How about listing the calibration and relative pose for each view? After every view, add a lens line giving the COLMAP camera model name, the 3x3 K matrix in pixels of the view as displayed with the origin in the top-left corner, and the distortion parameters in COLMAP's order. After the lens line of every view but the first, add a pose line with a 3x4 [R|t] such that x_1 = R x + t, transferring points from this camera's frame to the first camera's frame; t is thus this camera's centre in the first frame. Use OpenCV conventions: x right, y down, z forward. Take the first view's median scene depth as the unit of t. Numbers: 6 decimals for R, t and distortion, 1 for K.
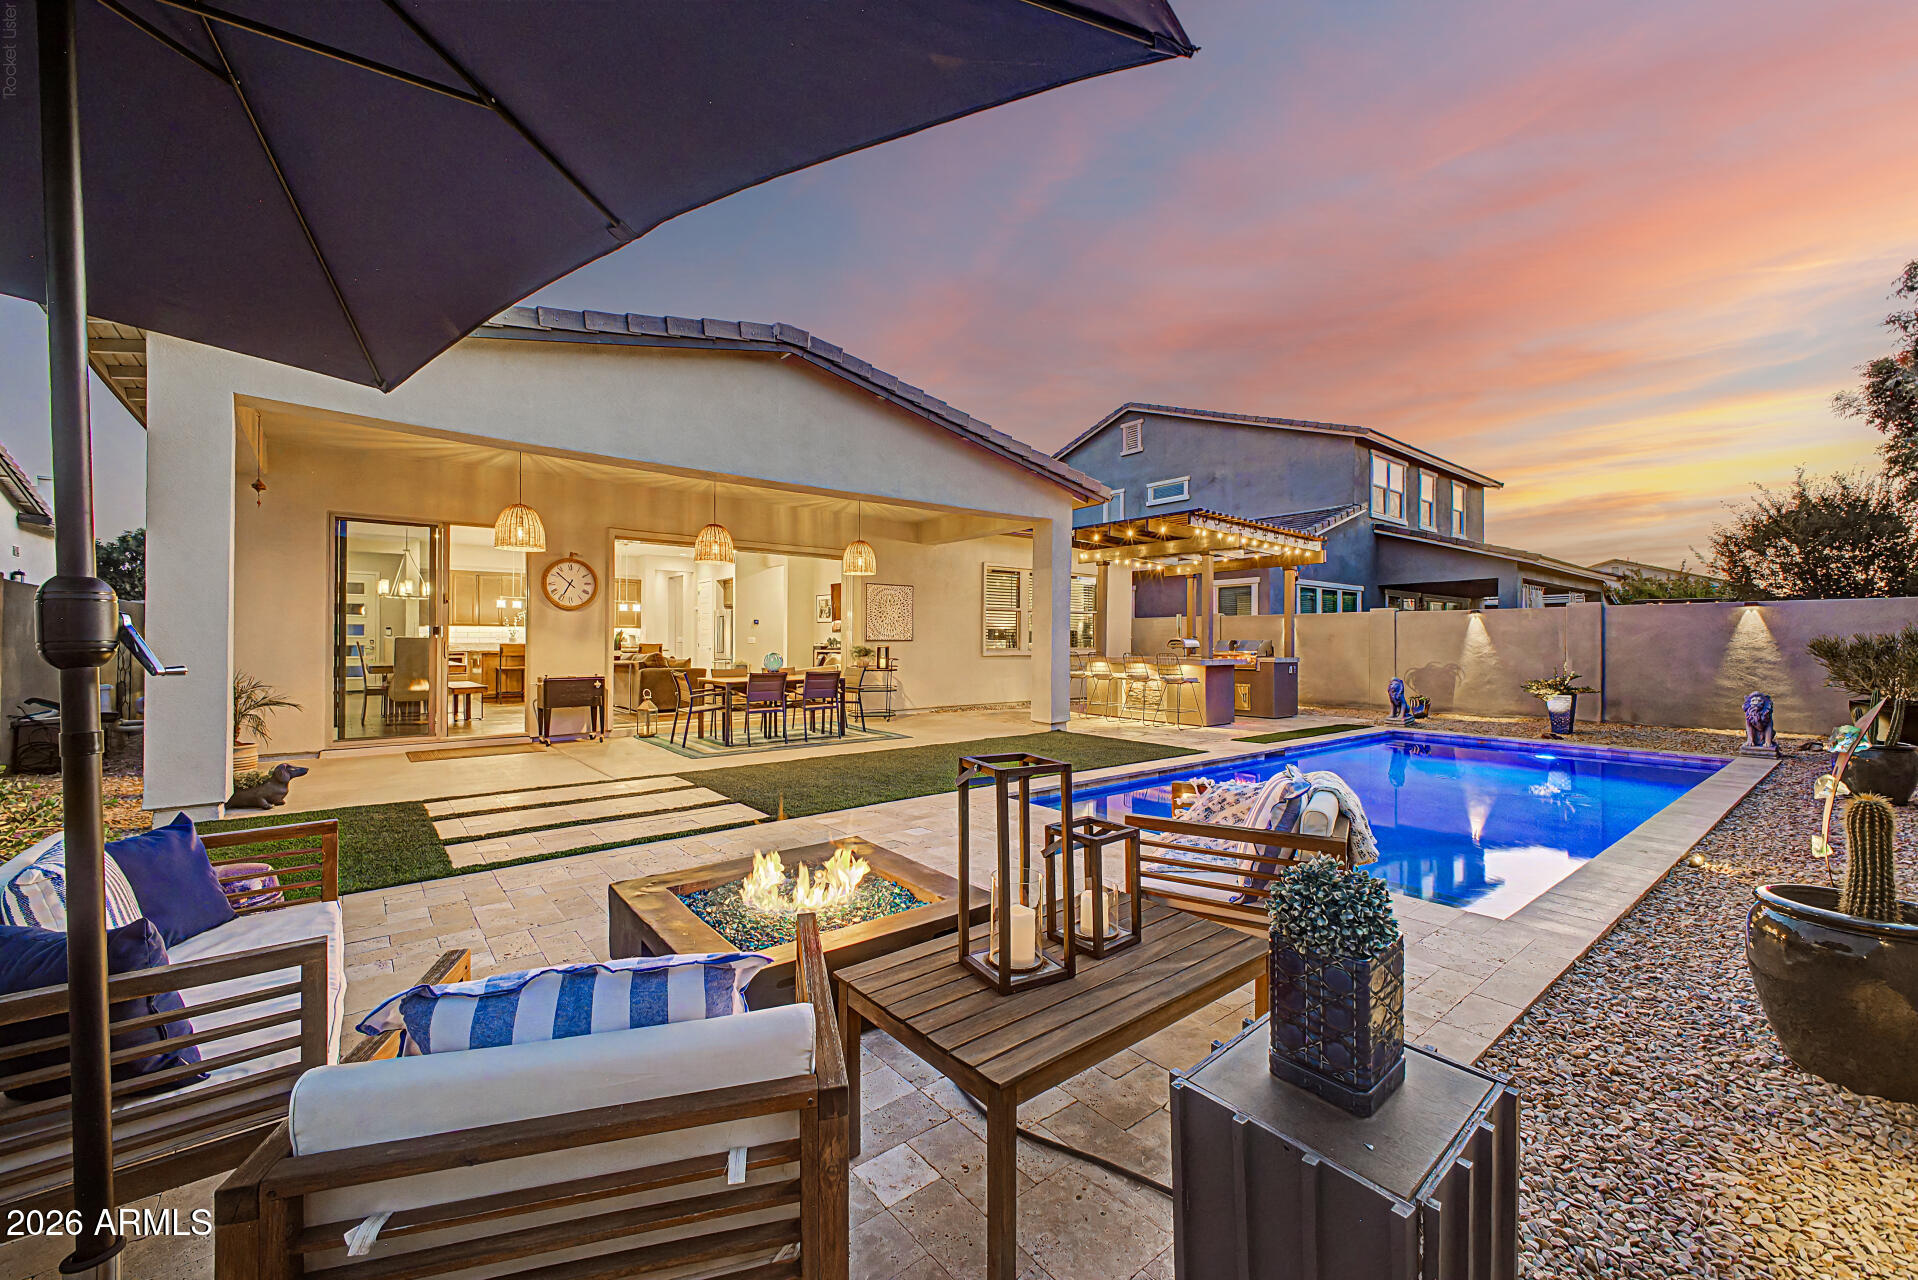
lens RADIAL K [[758.6, 0, 957.9], [0, 758.6, 645.8], [0, 0, 1]] dist [0.016042, -0.000157]
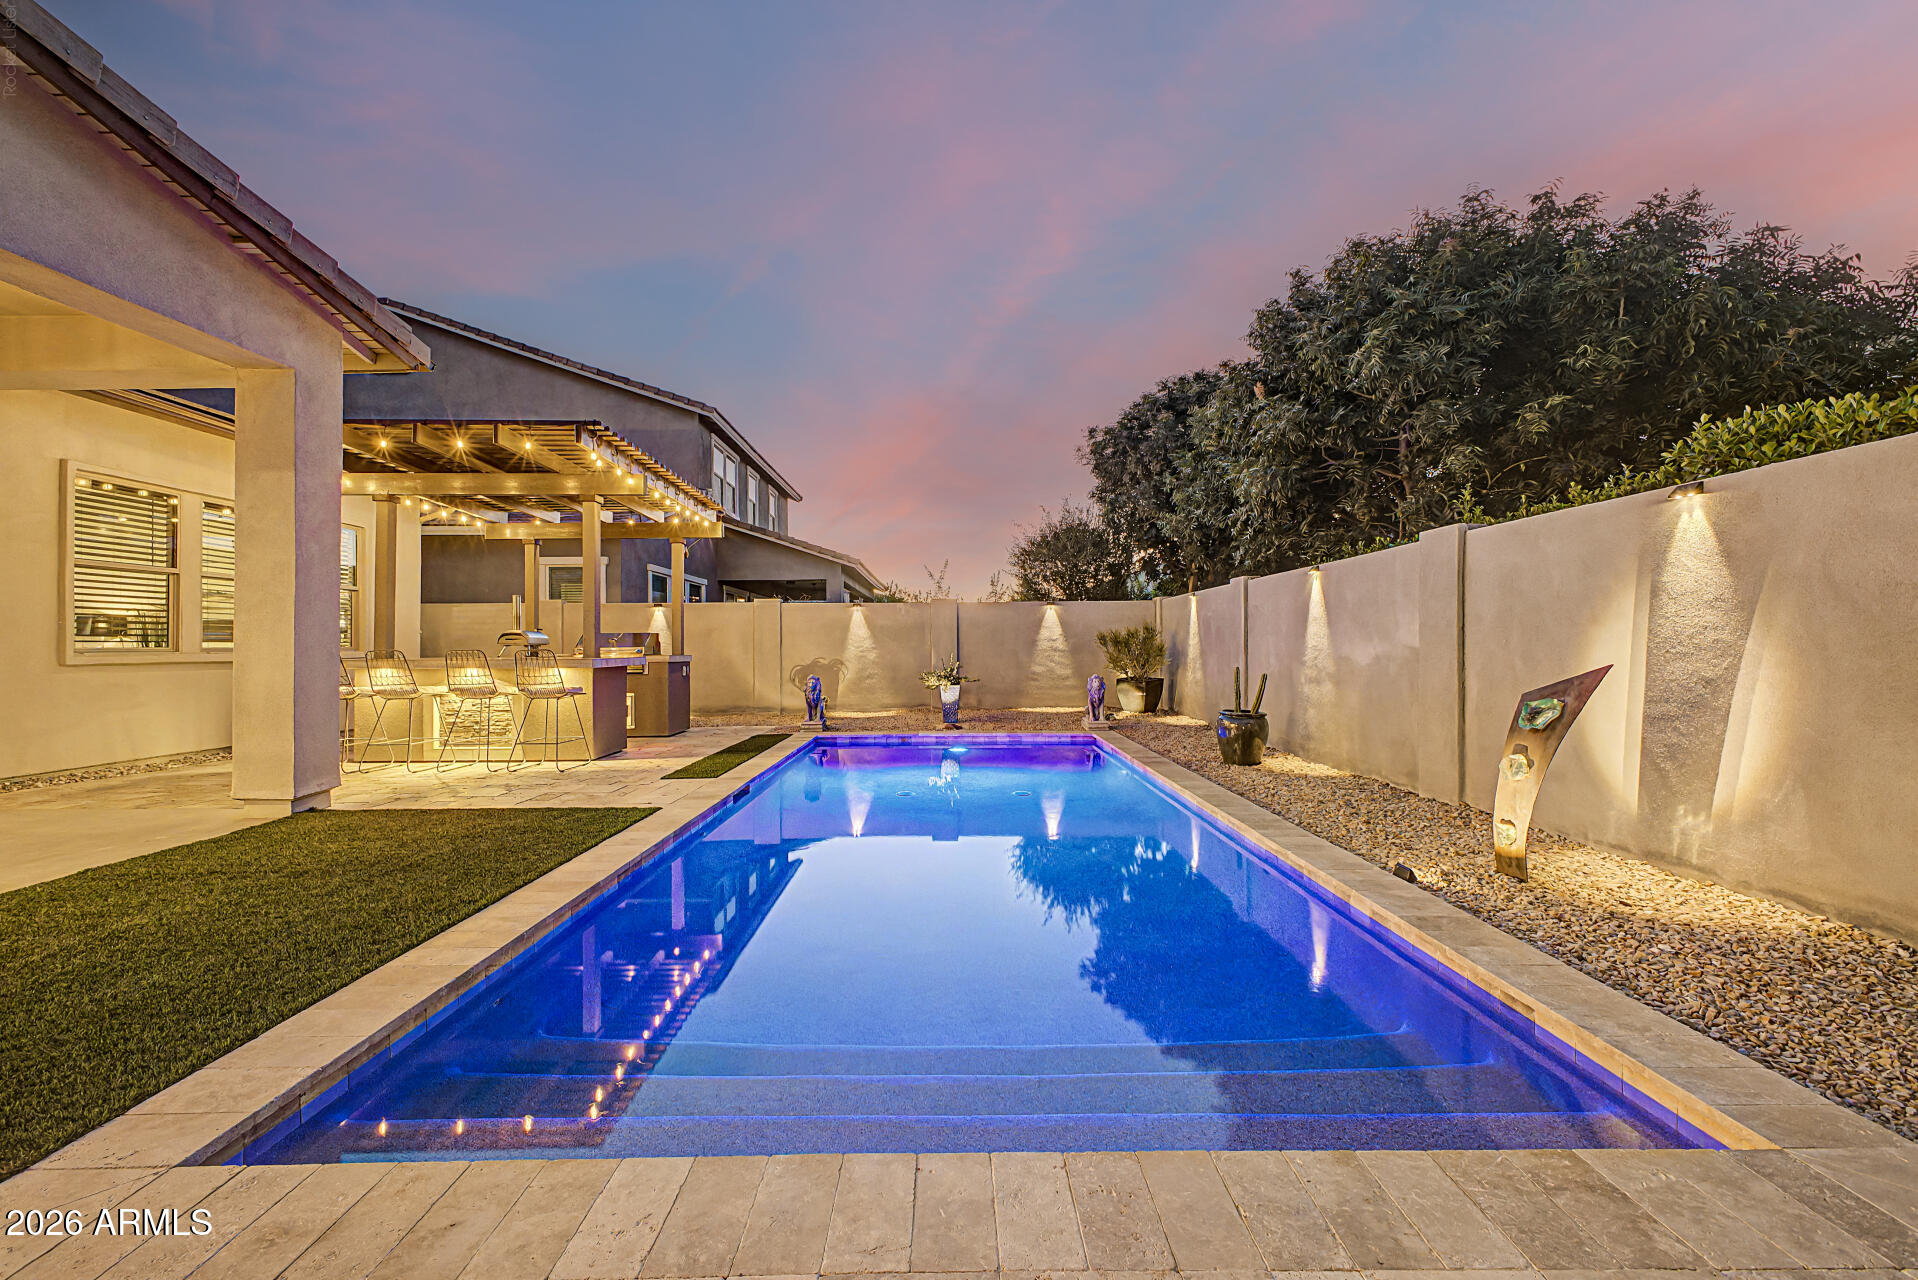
lens RADIAL K [[758.6, 0, 957.9], [0, 758.6, 645.8], [0, 0, 1]] dist [0.016042, -0.000157]
pose [[0.627150, -0.007064, 0.778867, 0.008430], [0.012021, 0.999928, -0.000610, 0.009514], [-0.778806, 0.009745, 0.627189, 0.290056]]
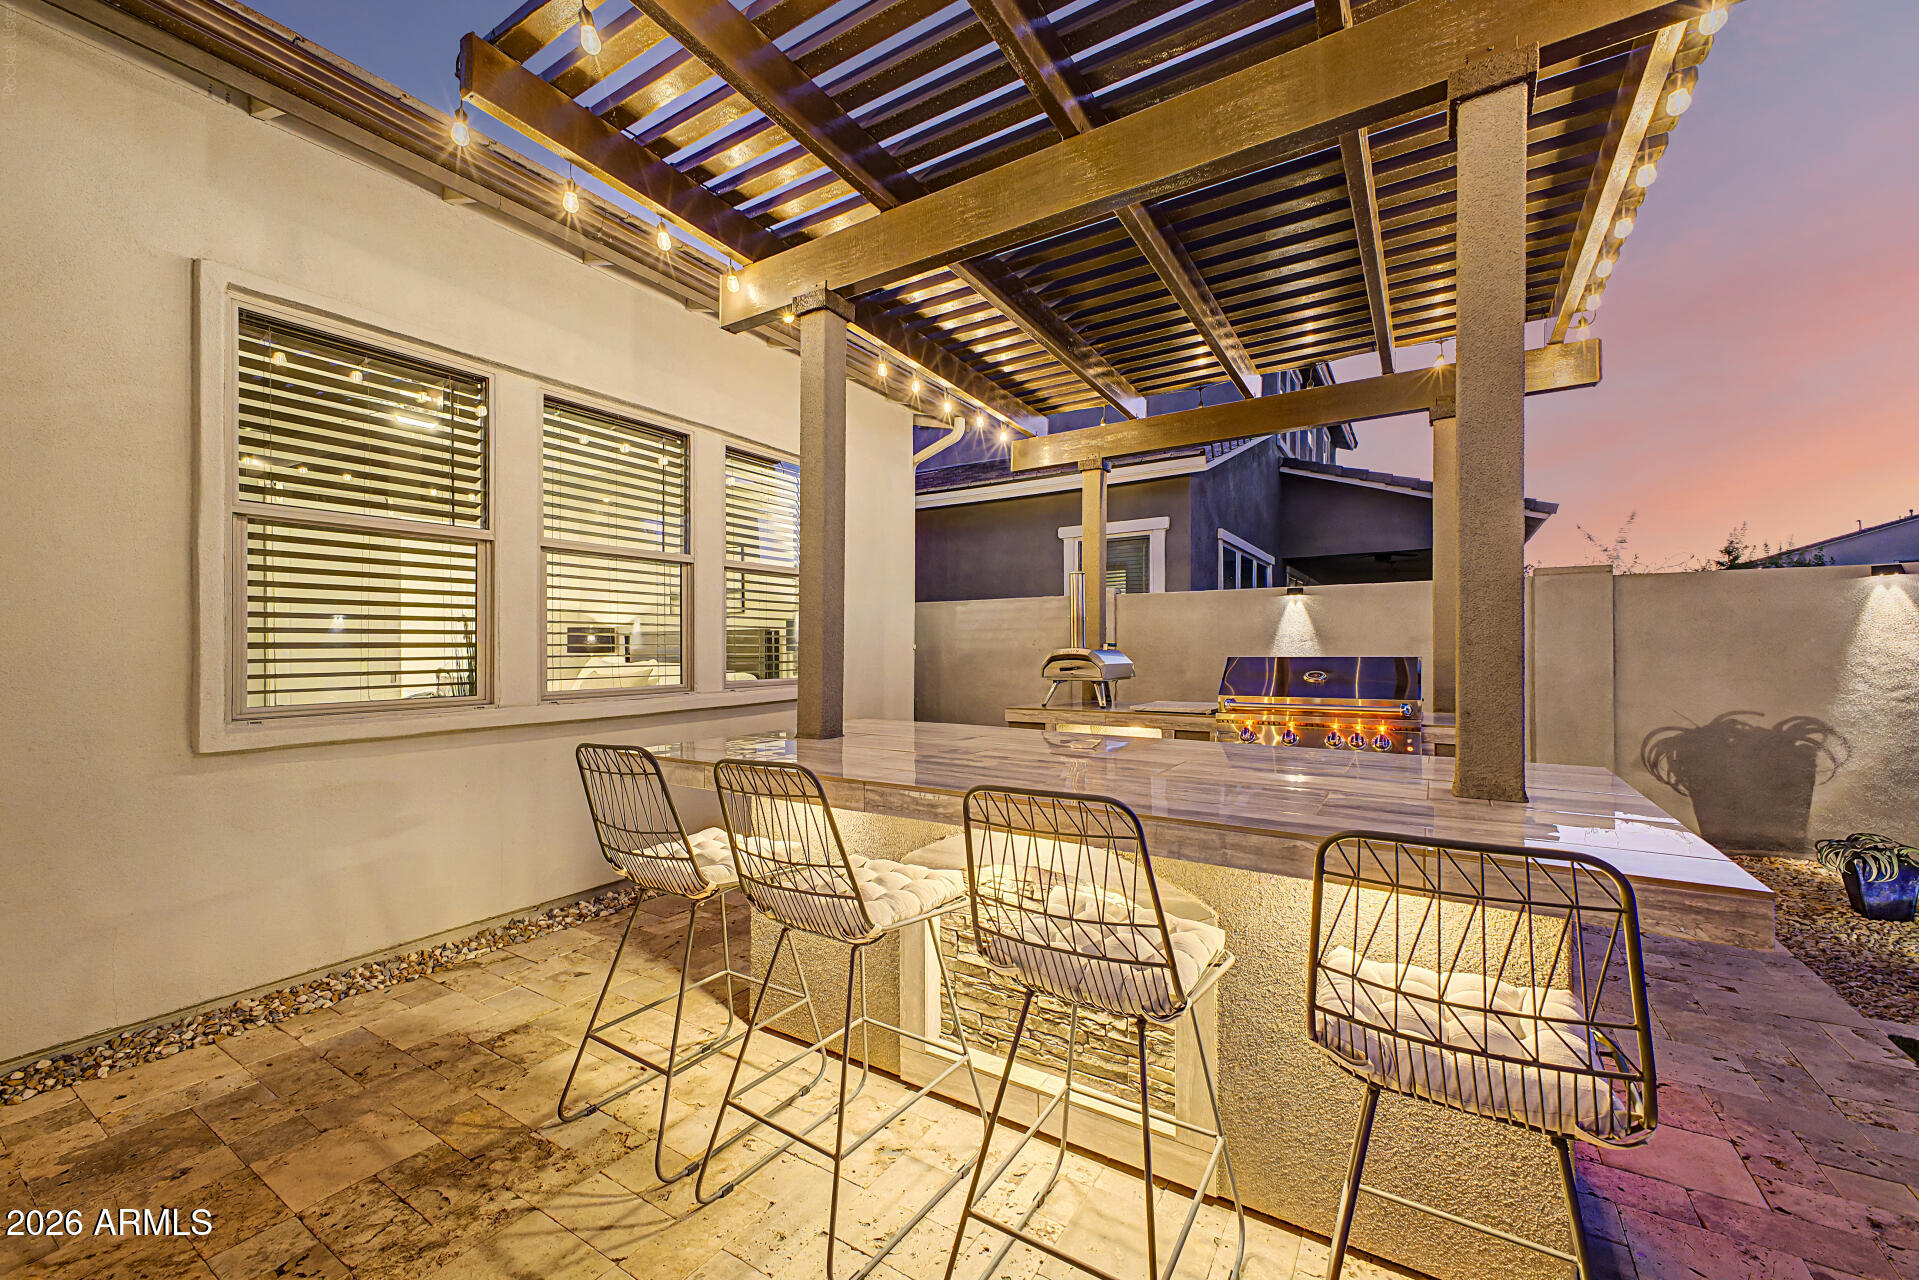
lens RADIAL K [[759.0, 0, 958.4], [0, 759.0, 645.8], [0, 0, 1]] dist [0.016042, -0.000157]
pose [[0.949384, -0.008130, 0.314014, 0.158734], [0.009066, 0.999958, -0.001521, -0.012940], [-0.313988, 0.004290, 0.949417, 0.779893]]
